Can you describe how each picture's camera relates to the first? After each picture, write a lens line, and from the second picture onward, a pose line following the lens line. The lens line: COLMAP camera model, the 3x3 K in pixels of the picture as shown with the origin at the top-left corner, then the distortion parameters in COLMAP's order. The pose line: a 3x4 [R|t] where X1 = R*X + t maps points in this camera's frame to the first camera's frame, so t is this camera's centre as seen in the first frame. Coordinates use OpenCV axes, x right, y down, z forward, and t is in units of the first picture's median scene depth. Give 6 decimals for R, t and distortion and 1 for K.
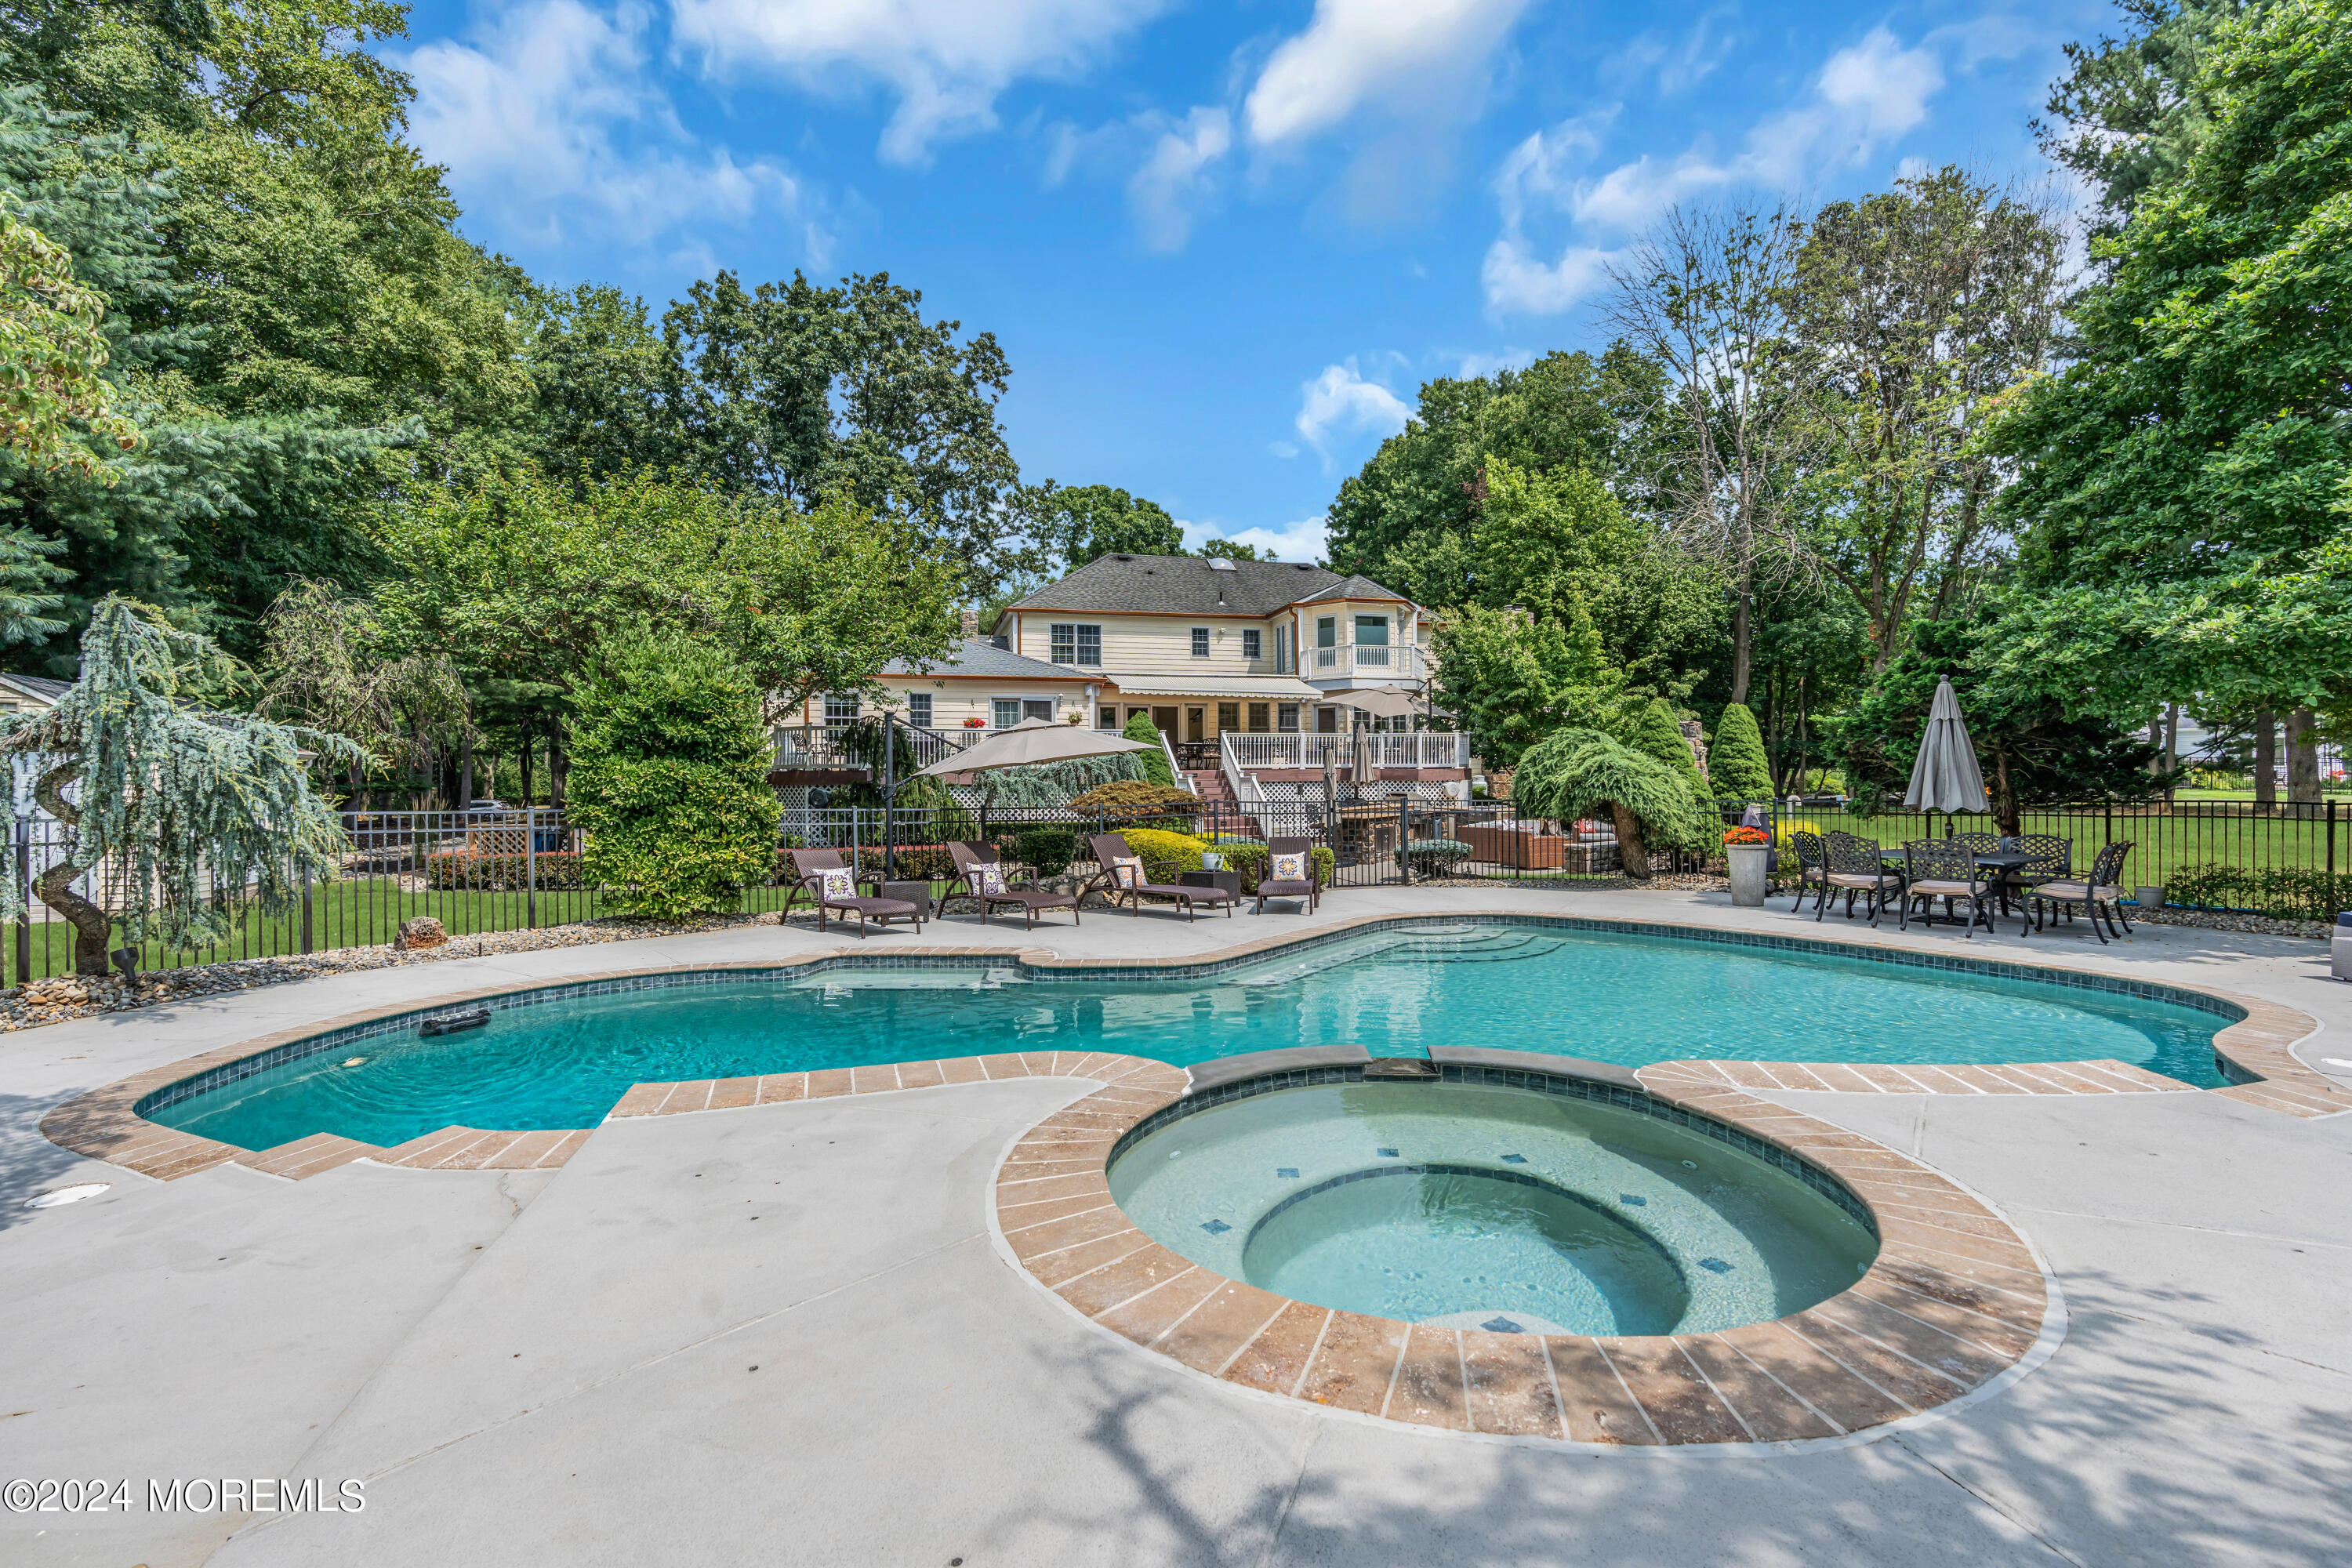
lens RADIAL K [[1037.4, 0, 1175.0], [0, 1037.4, 785.1], [0, 0, 1]] dist [-0.001924, 0.003657]
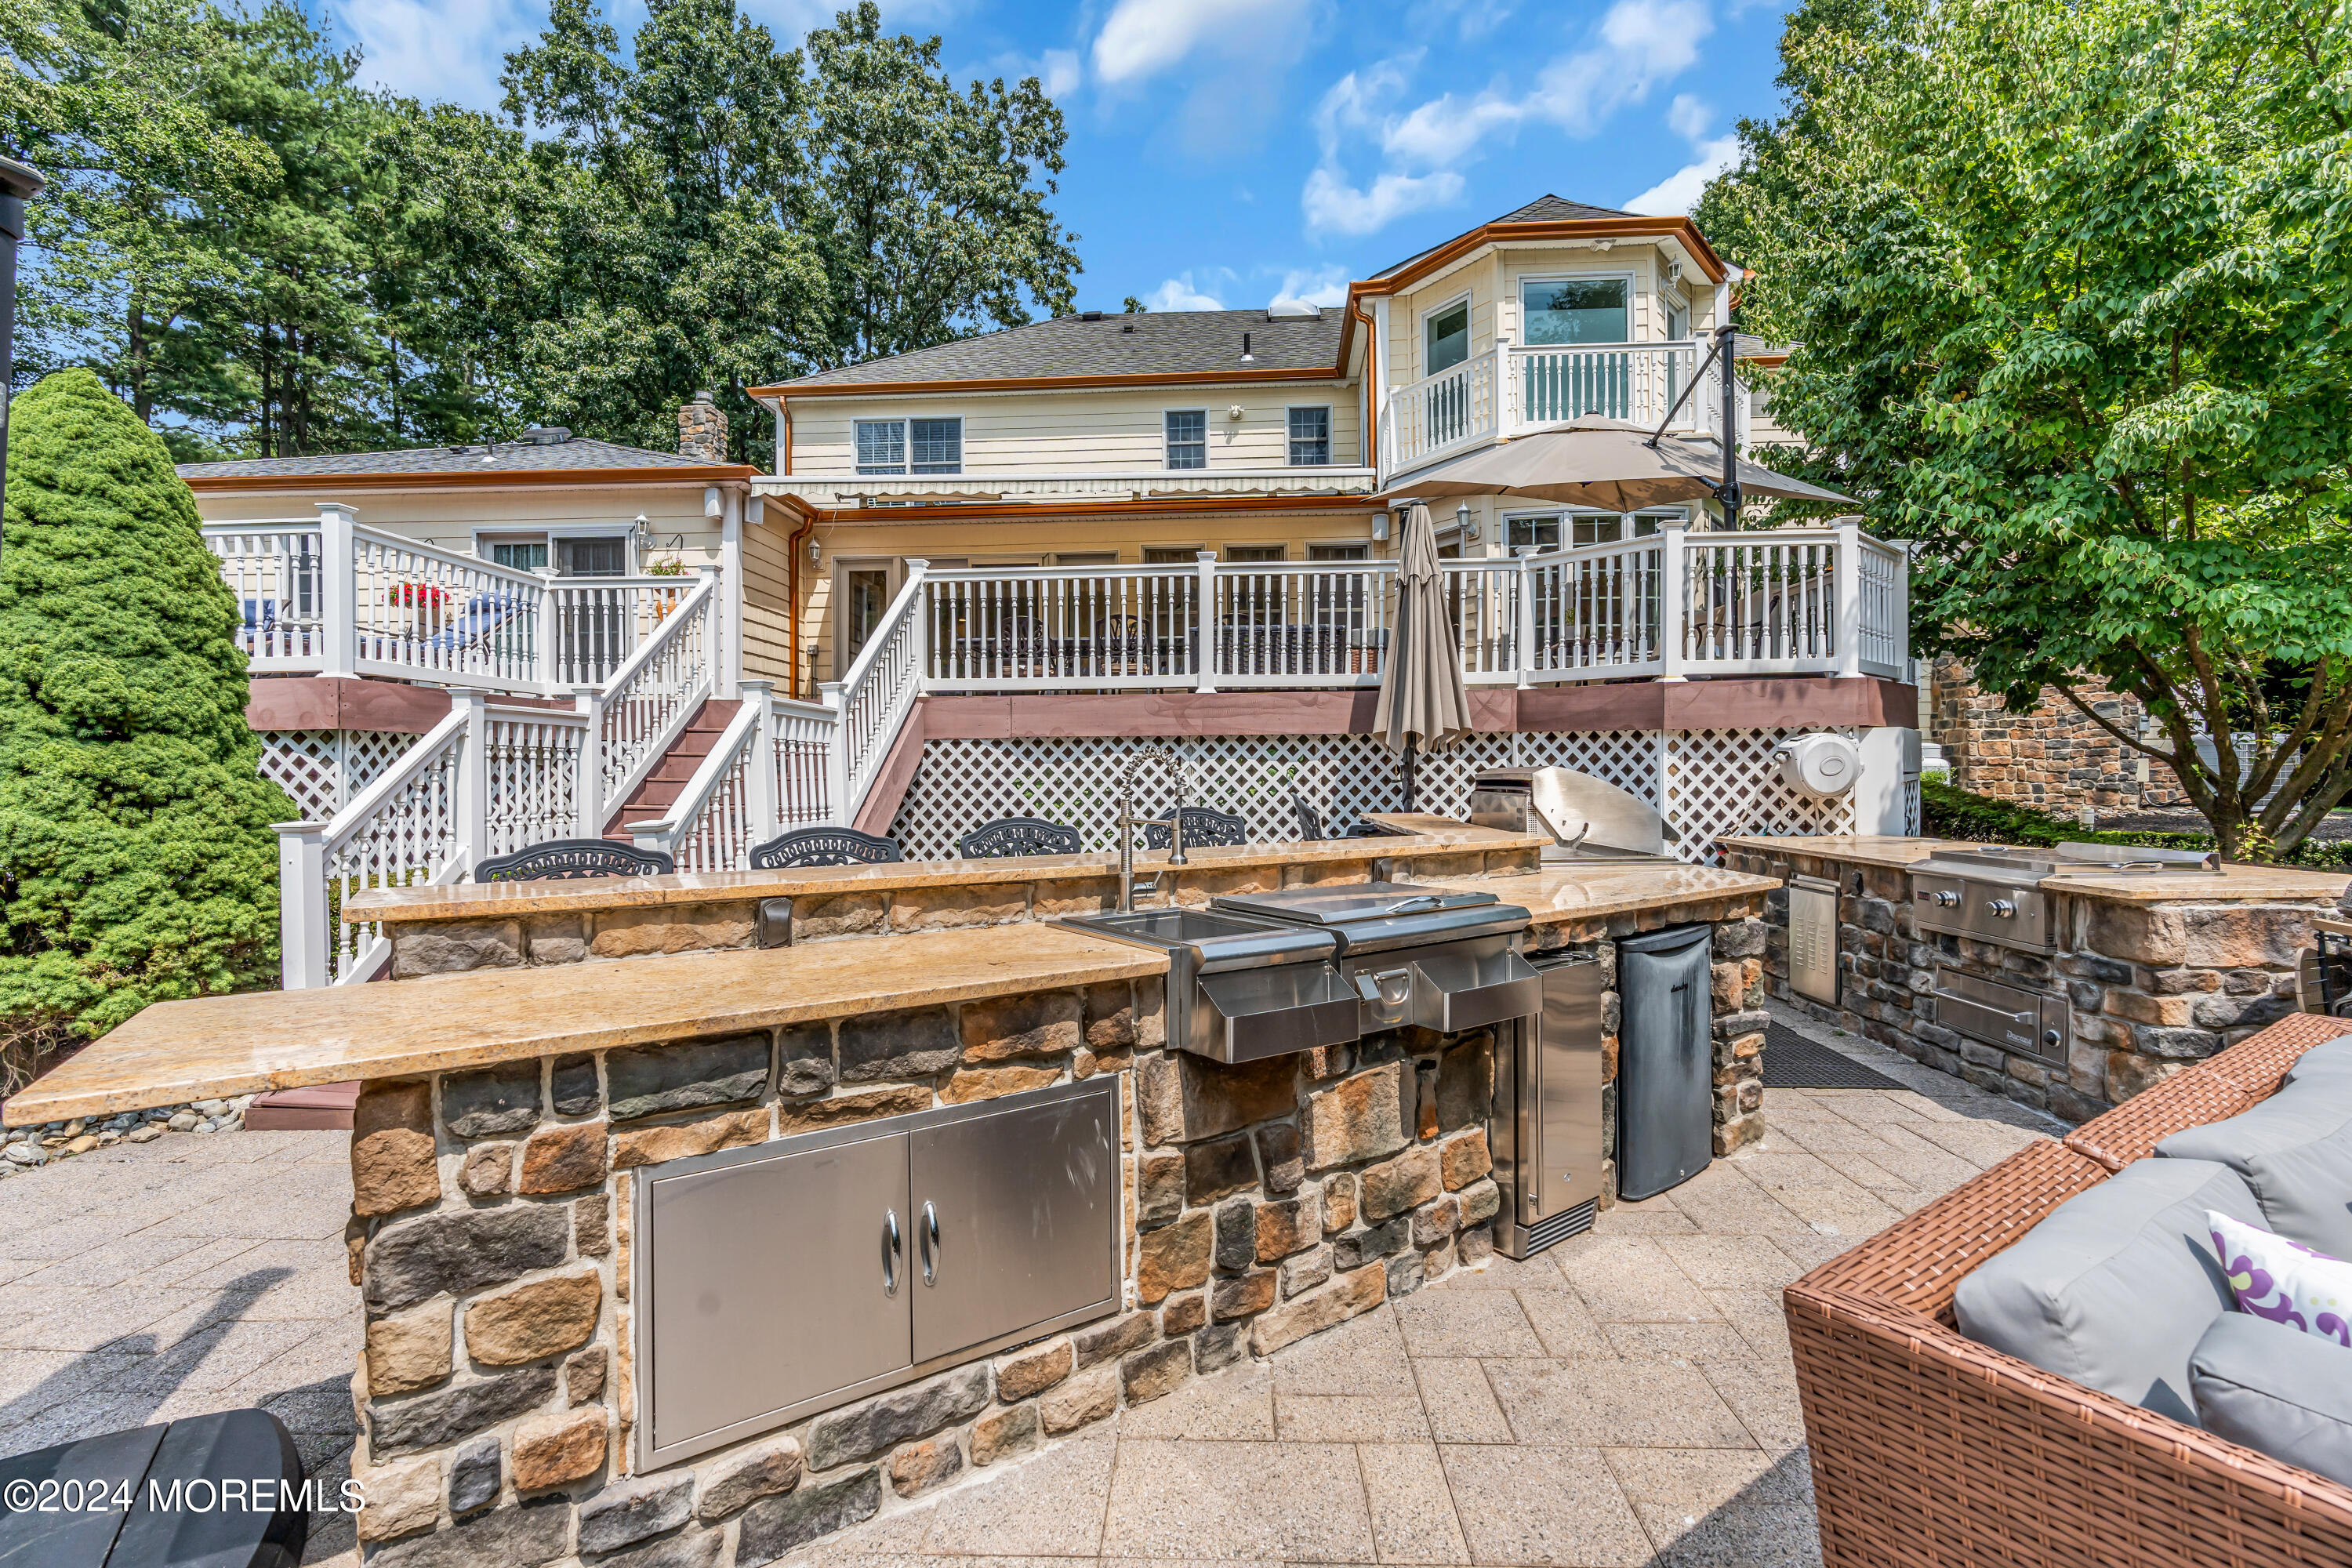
lens RADIAL K [[1037.4, 0, 1178.5], [0, 1037.4, 776.4], [0, 0, 1]] dist [-0.001924, 0.003657]
pose [[0.947711, 0.002916, -0.319117, 0.170553], [-0.006149, 0.999939, -0.009123, 0.008286], [0.319071, 0.010608, 0.947671, 0.613218]]
